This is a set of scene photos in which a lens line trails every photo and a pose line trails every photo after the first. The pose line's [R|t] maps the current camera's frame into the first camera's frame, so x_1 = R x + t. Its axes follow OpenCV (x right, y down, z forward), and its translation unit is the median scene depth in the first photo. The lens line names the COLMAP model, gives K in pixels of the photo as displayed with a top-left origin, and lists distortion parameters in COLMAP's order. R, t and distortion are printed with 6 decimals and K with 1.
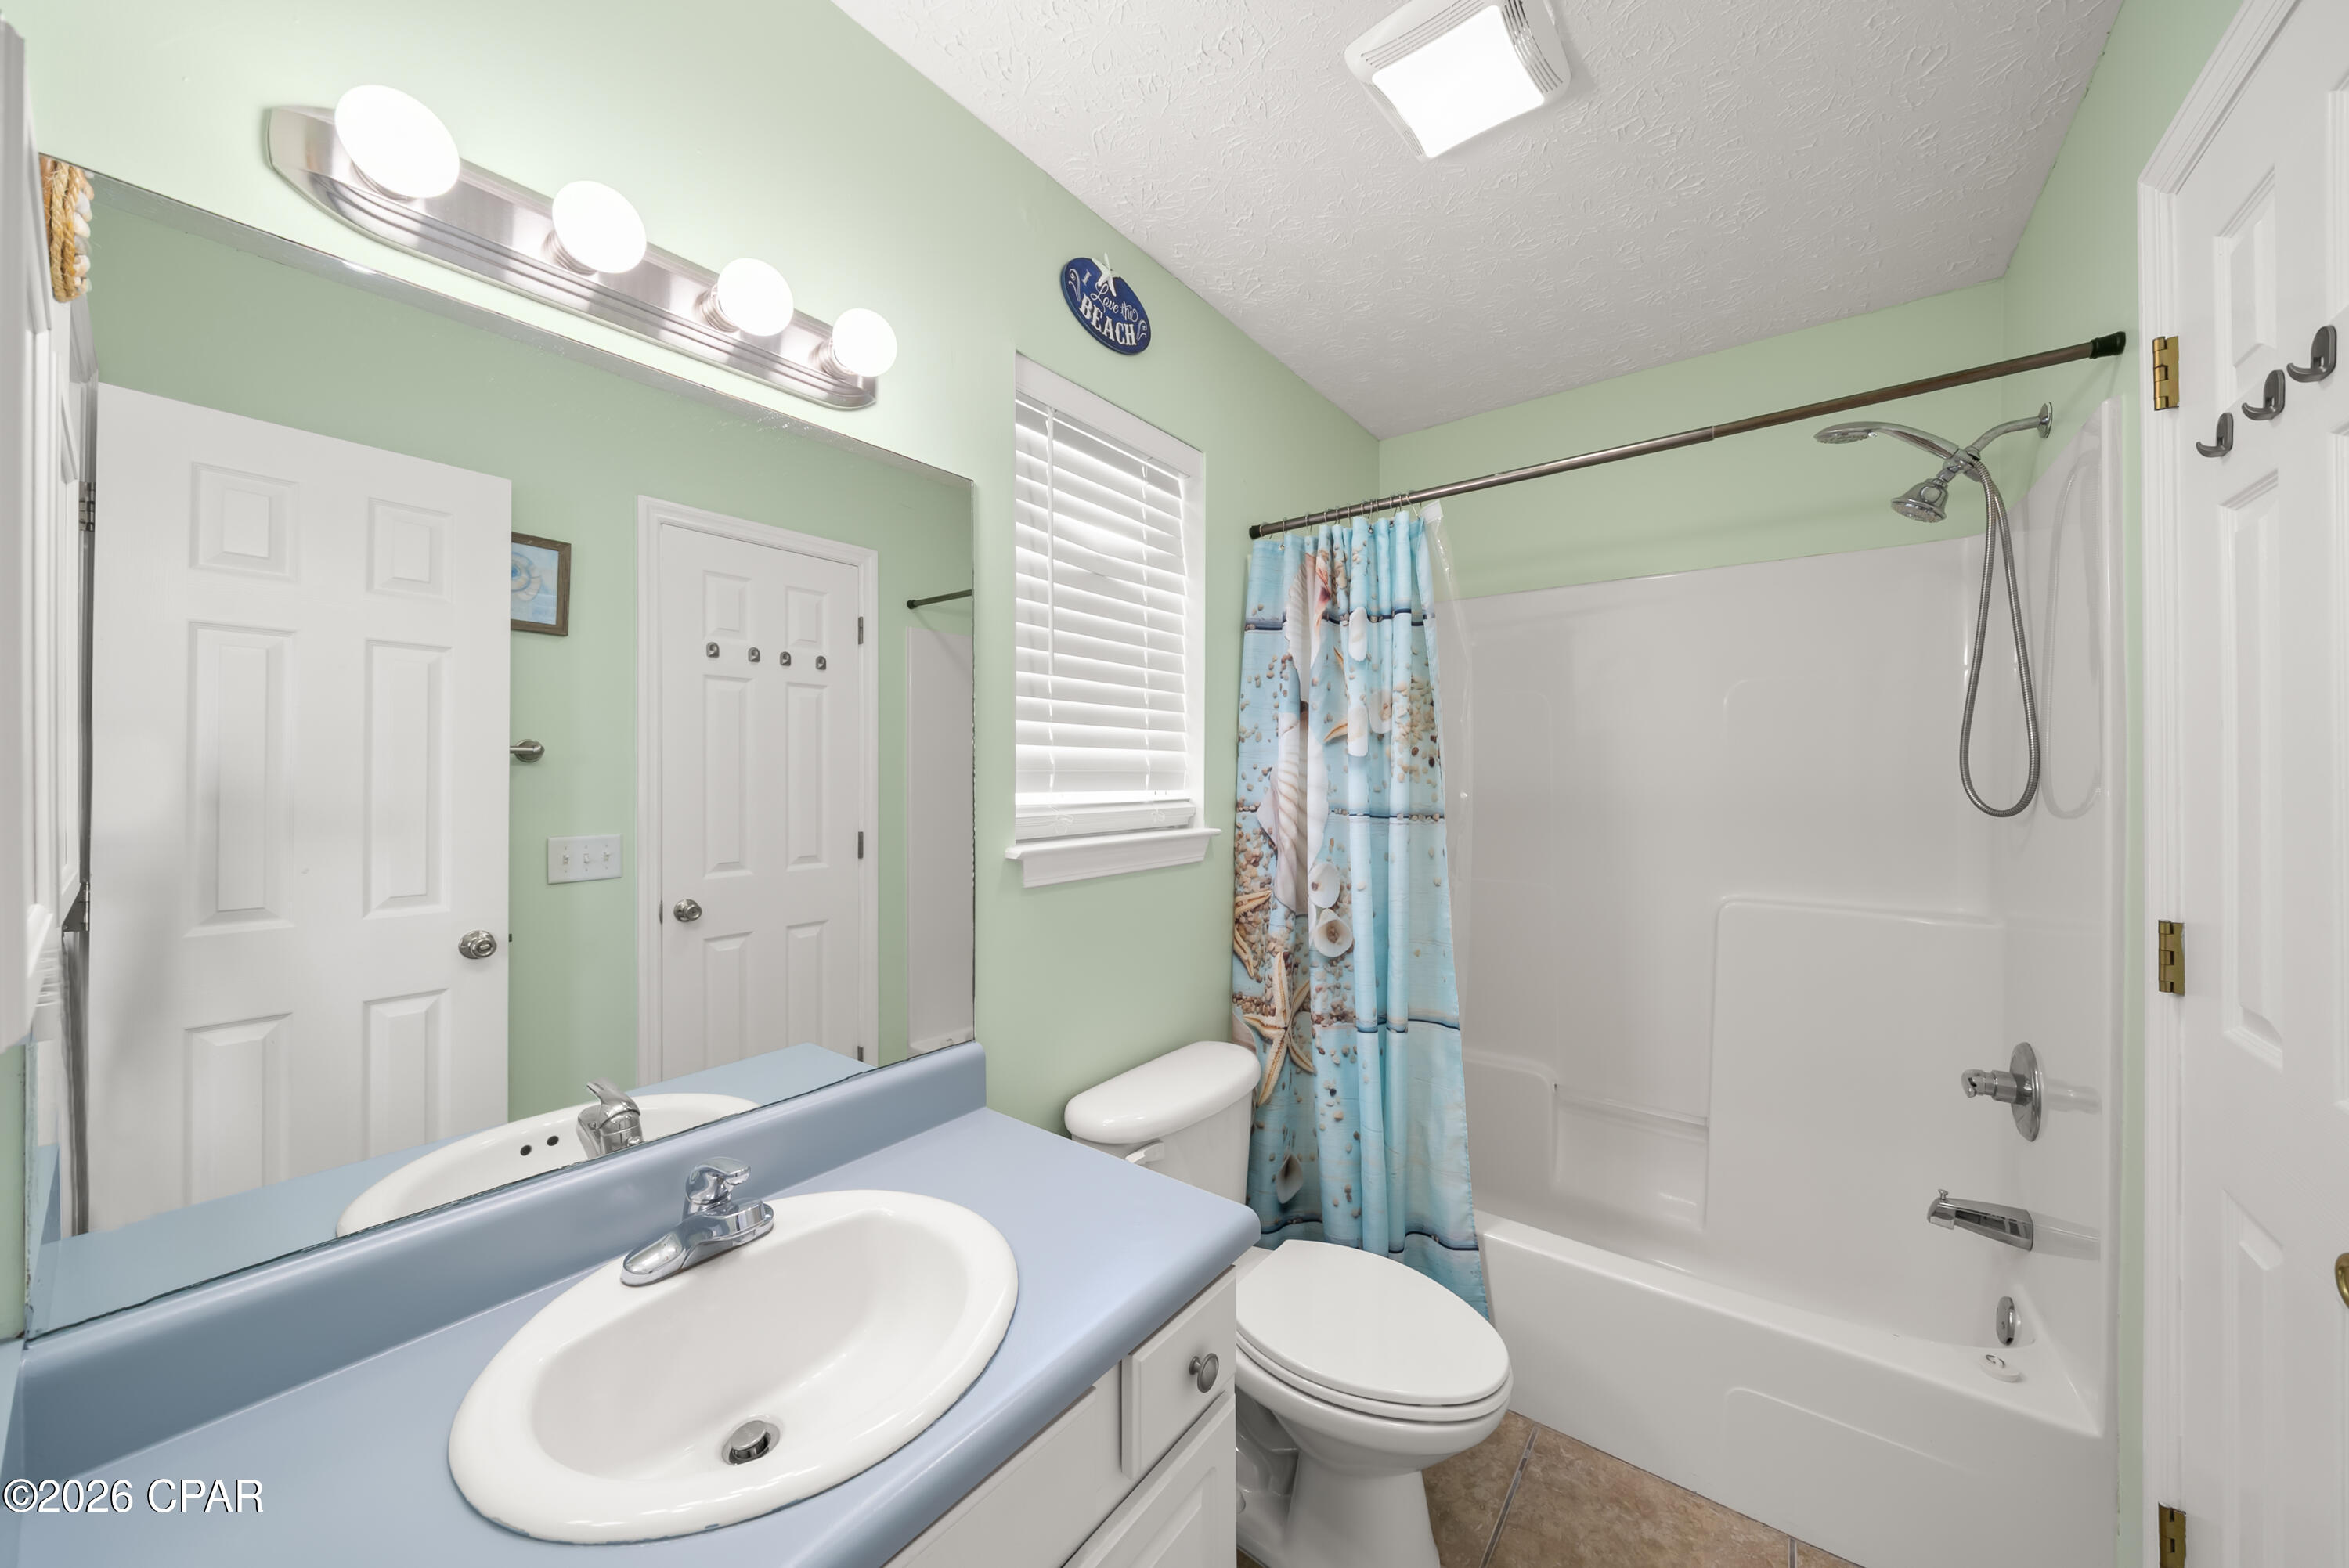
lens RADIAL K [[812.6, 0, 1167.1], [0, 812.6, 777.4], [0, 0, 1]] dist [-0.005615, 0.000099]
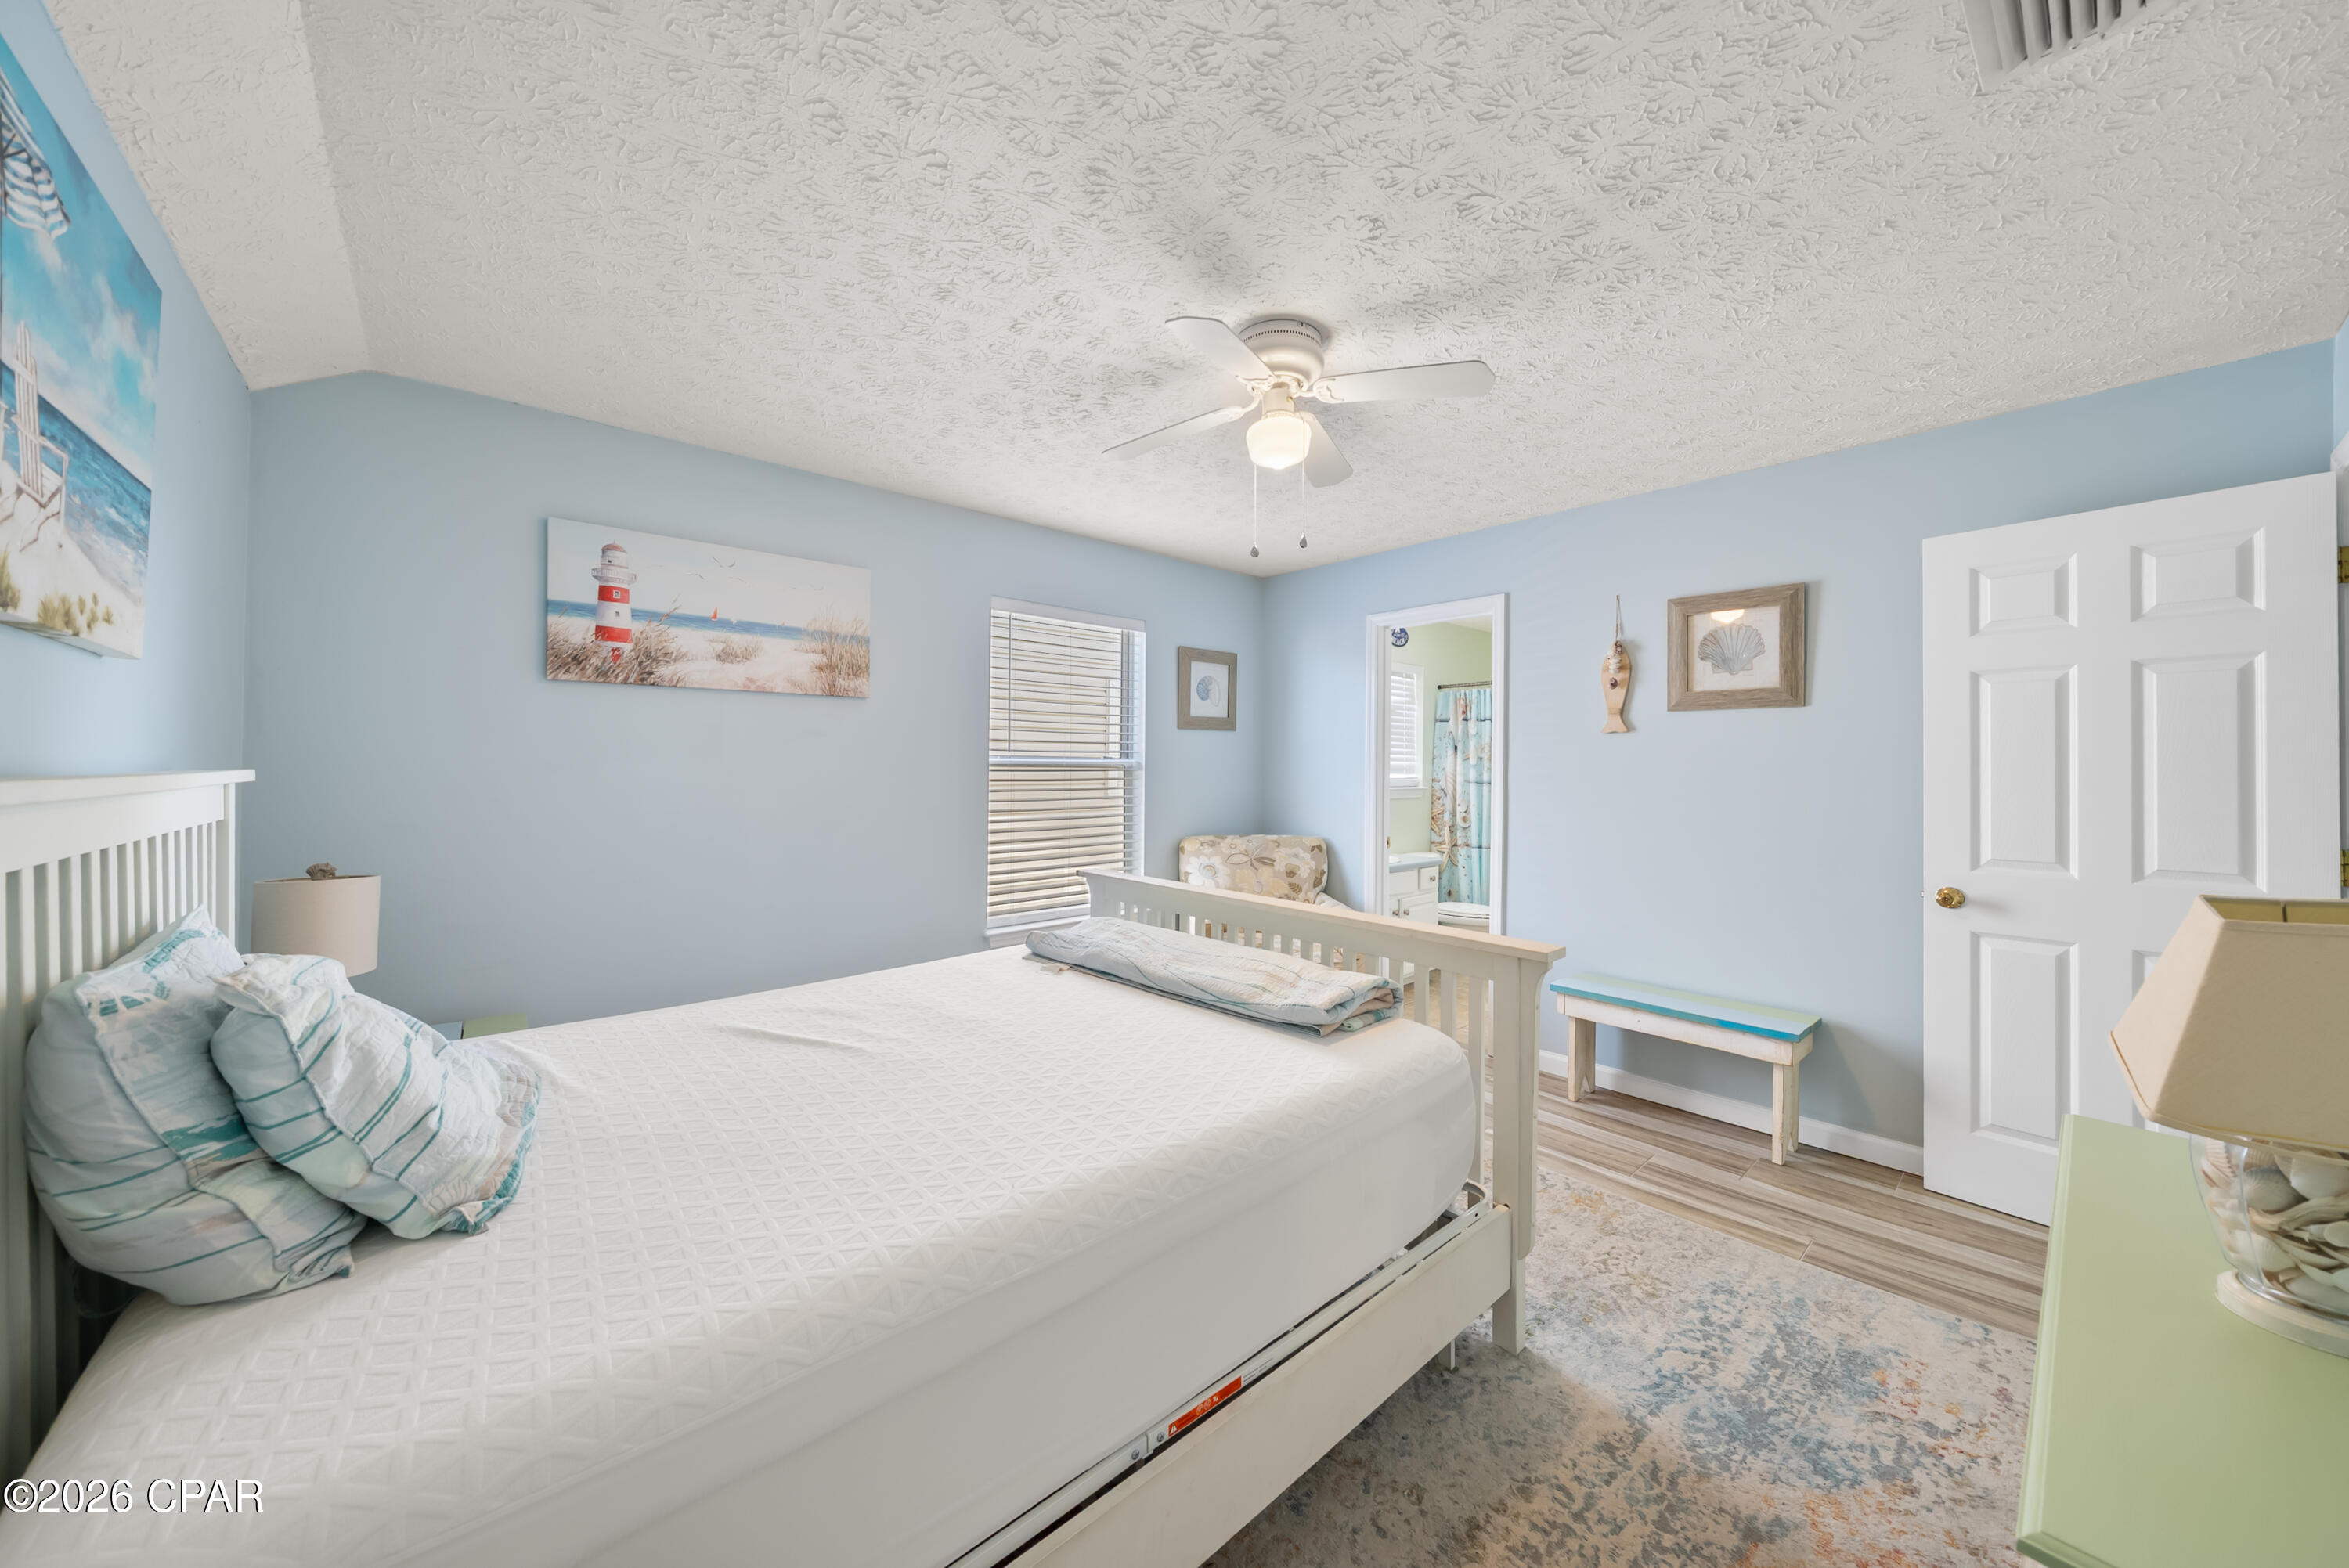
lens RADIAL K [[812.6, 0, 1175.5], [0, 812.6, 770.0], [0, 0, 1]] dist [-0.005615, 0.000099]
pose [[0.982839, 0.007229, -0.184325, -0.315483], [-0.006922, 0.999973, 0.002312, -0.002647], [0.184337, -0.000996, 0.982863, -2.273442]]
